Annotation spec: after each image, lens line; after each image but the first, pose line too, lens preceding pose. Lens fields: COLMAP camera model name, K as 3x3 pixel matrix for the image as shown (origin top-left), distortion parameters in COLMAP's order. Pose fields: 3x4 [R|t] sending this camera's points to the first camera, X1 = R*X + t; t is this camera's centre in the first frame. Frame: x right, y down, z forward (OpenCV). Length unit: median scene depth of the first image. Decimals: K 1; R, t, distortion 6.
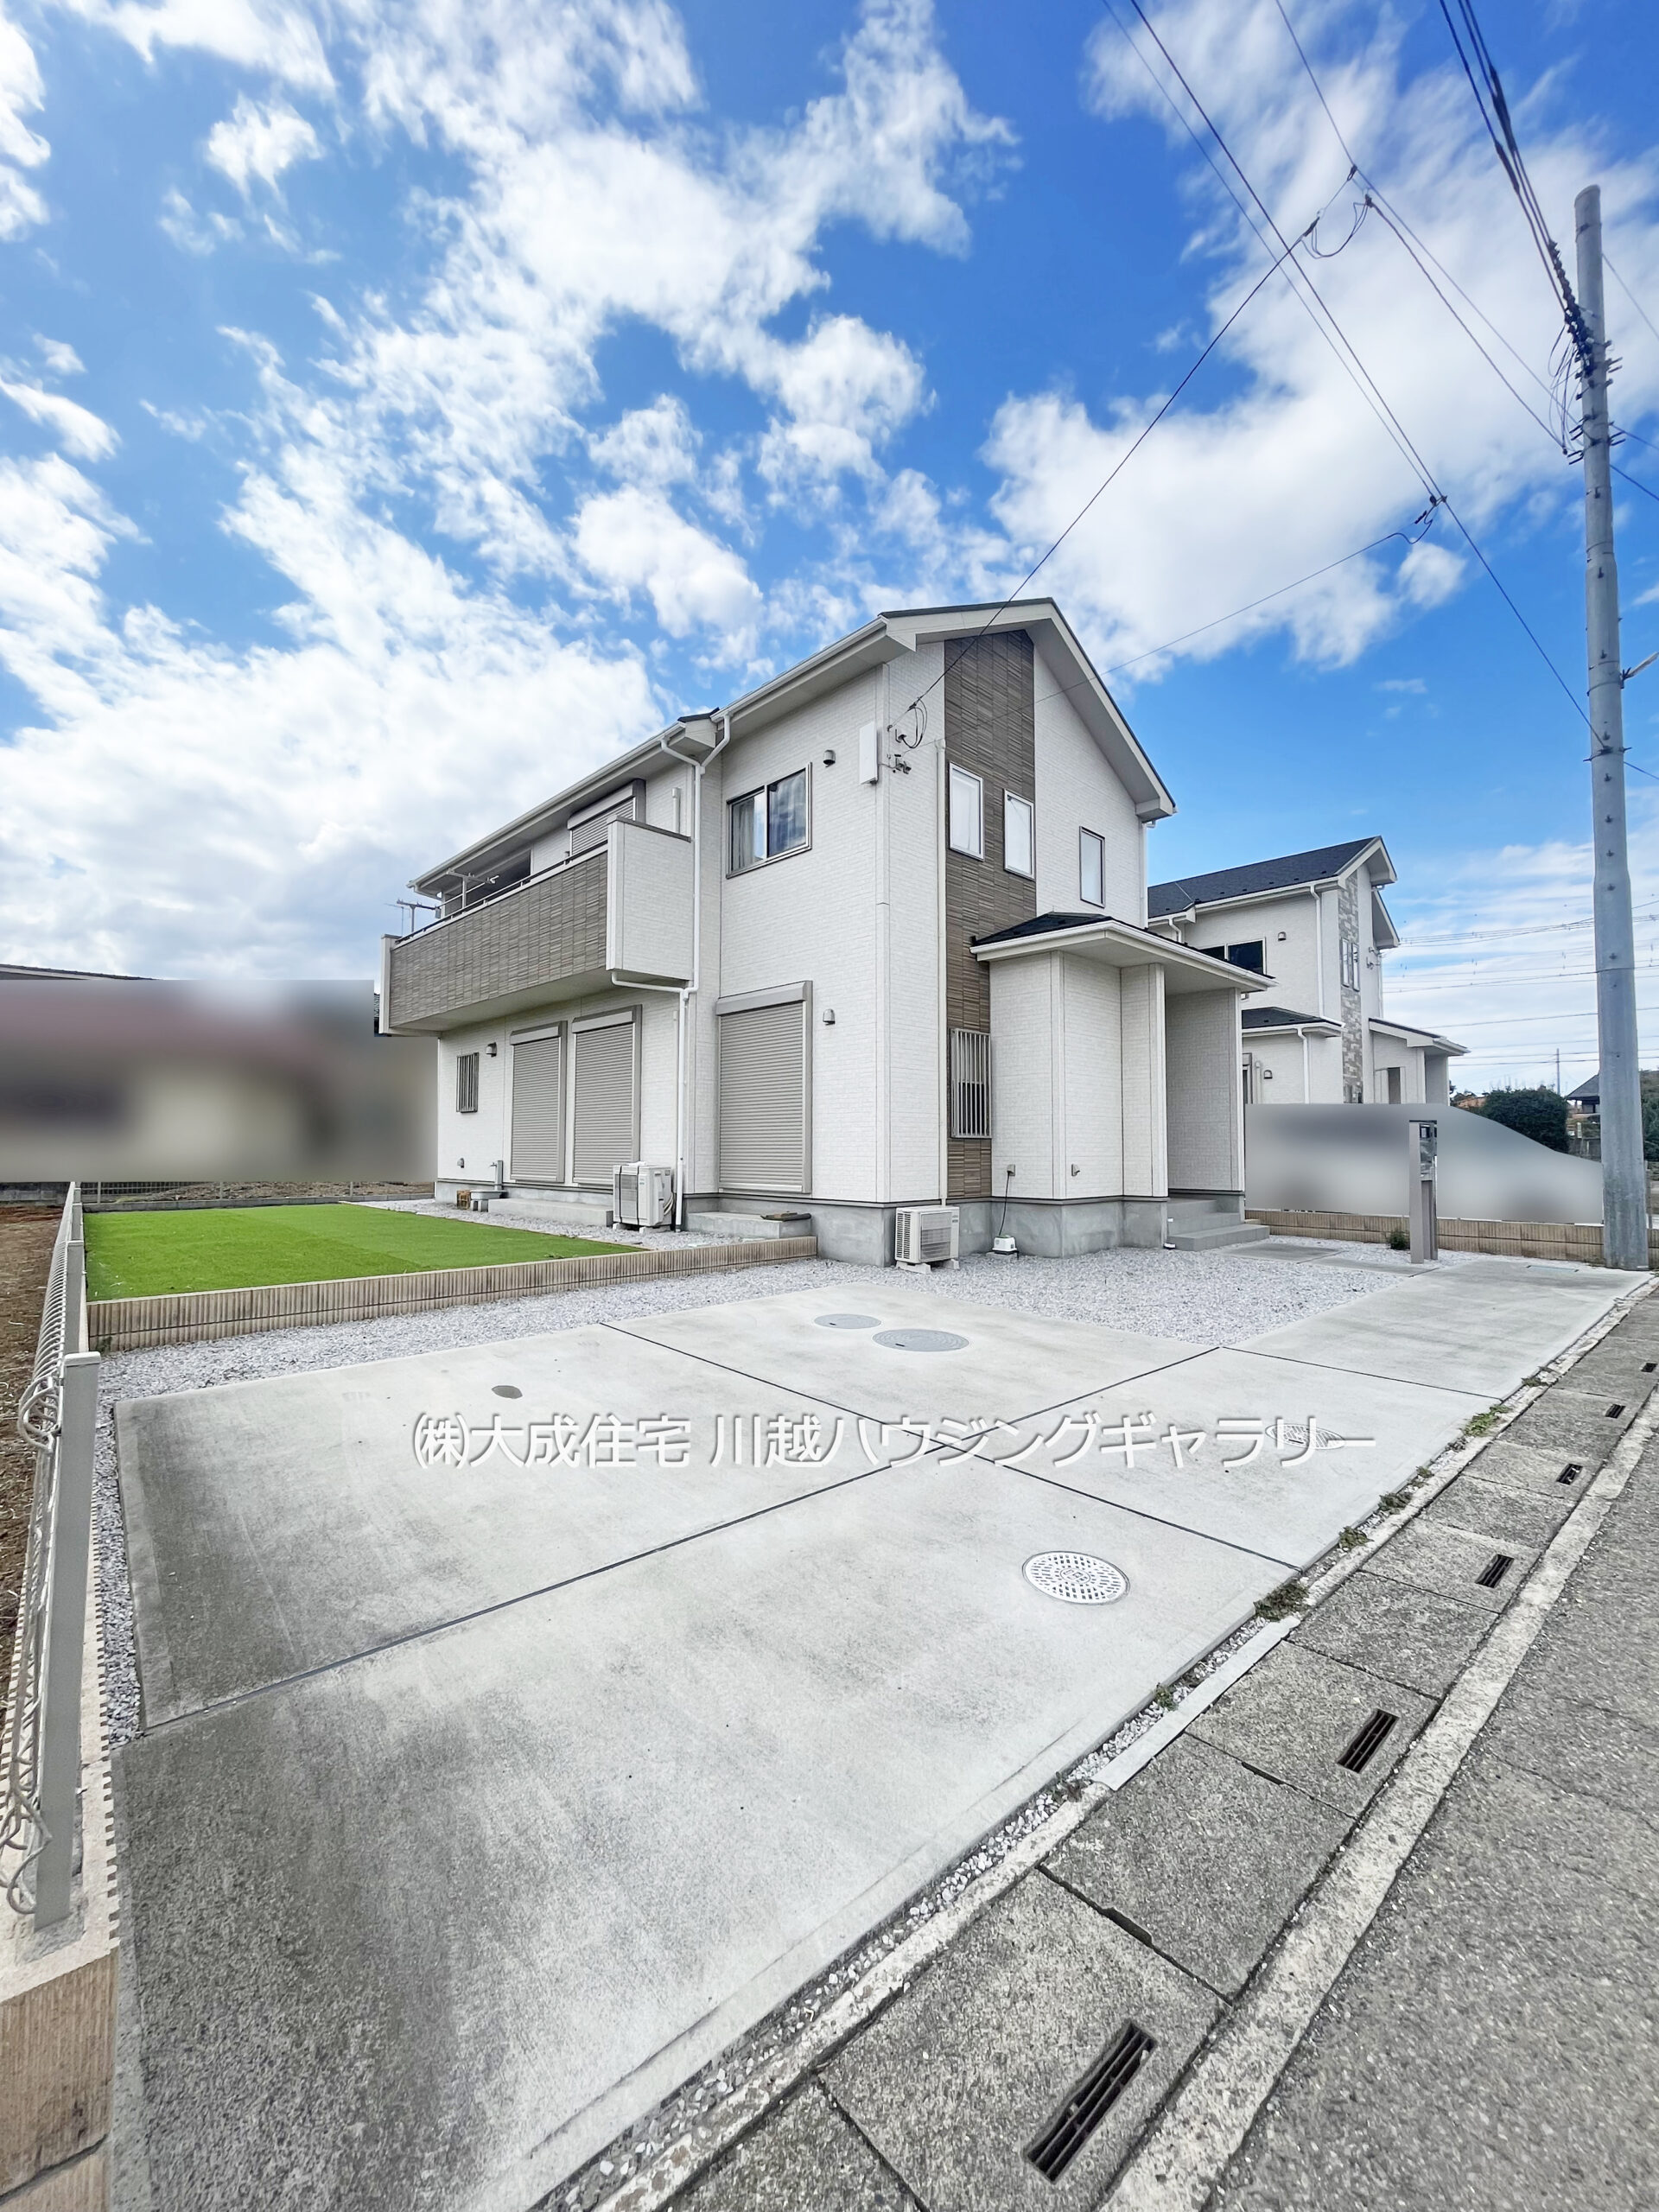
lens RADIAL K [[886.9, 0, 835.9], [0, 886.9, 1108.4], [0, 0, 1]] dist [-0.003453, -0.000510]
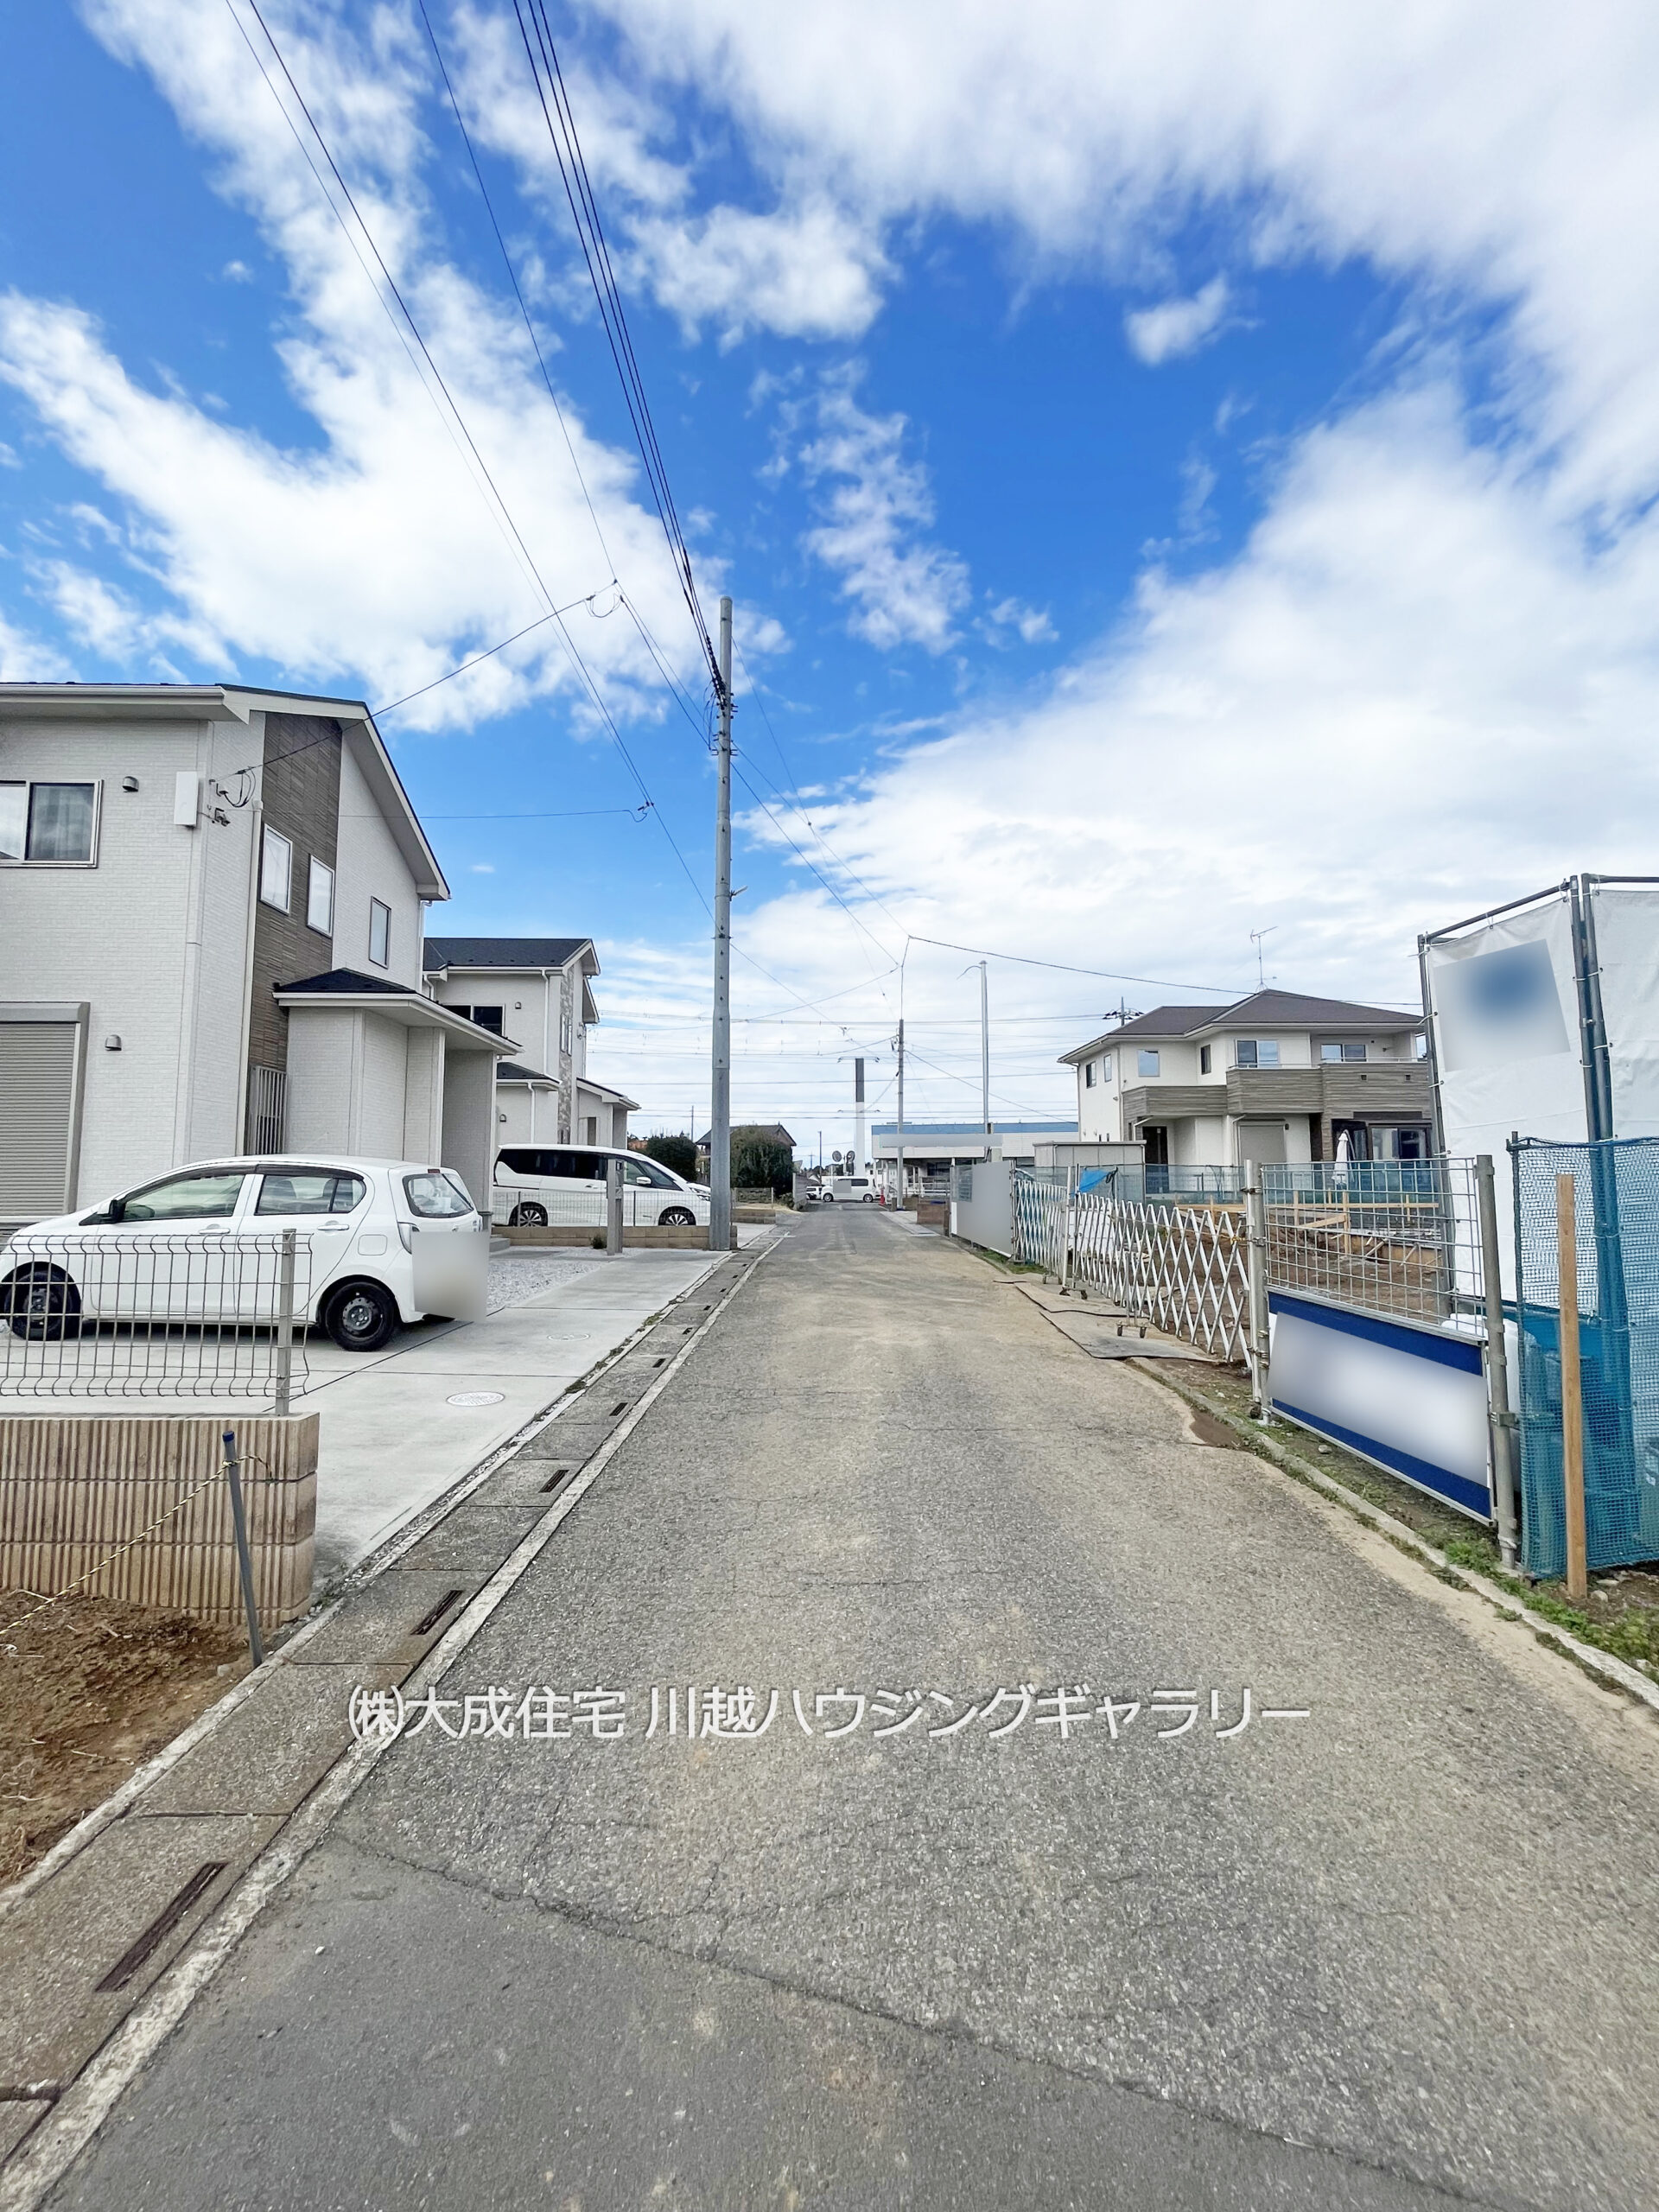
lens RADIAL K [[886.9, 0, 835.9], [0, 886.9, 1108.4], [0, 0, 1]] dist [-0.003453, -0.000510]
pose [[0.662649, 0.058493, 0.746643, -0.221240], [-0.028866, 0.998199, -0.052581, -0.001817], [-0.748374, 0.013290, 0.663144, -0.273852]]
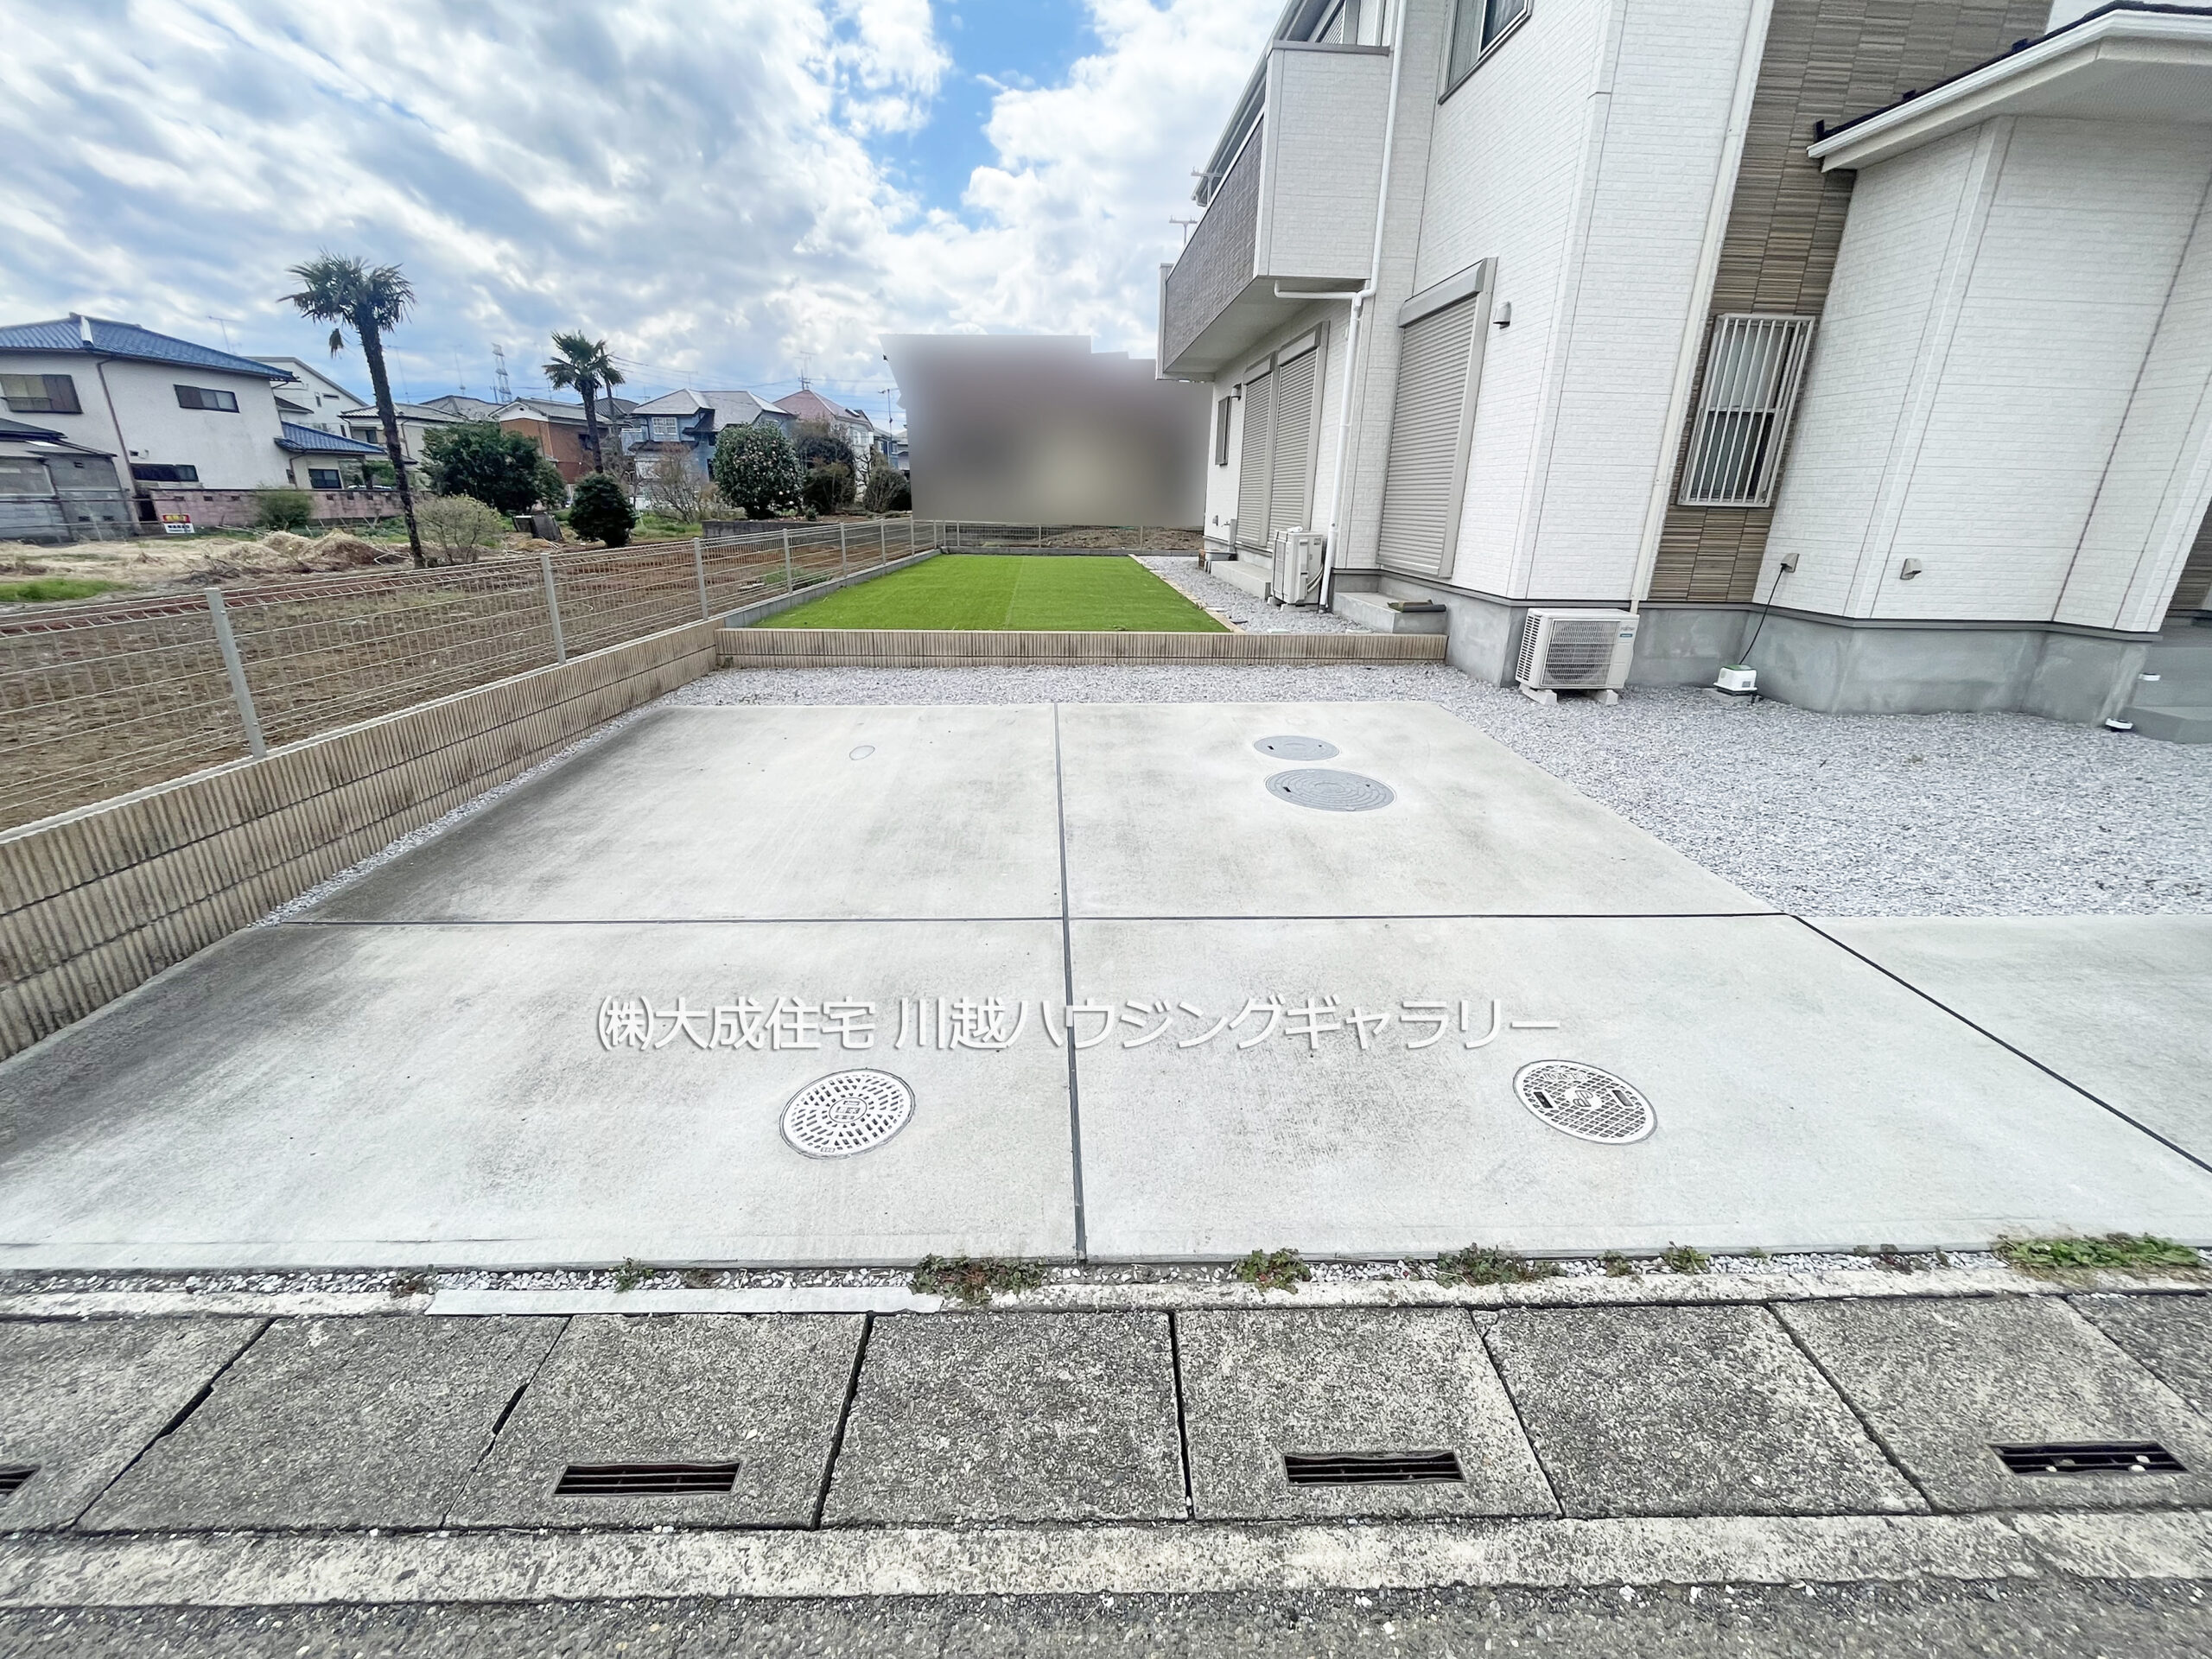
lens RADIAL K [[899.0, 0, 1107.3], [0, 899.0, 812.3], [0, 0, 1]] dist [-0.001408, 0.000056]
pose [[0.755169, 0.229180, -0.614163, 0.294979], [0.014040, 0.931026, 0.364684, -0.003927], [0.655380, -0.284021, 0.699864, 0.222970]]
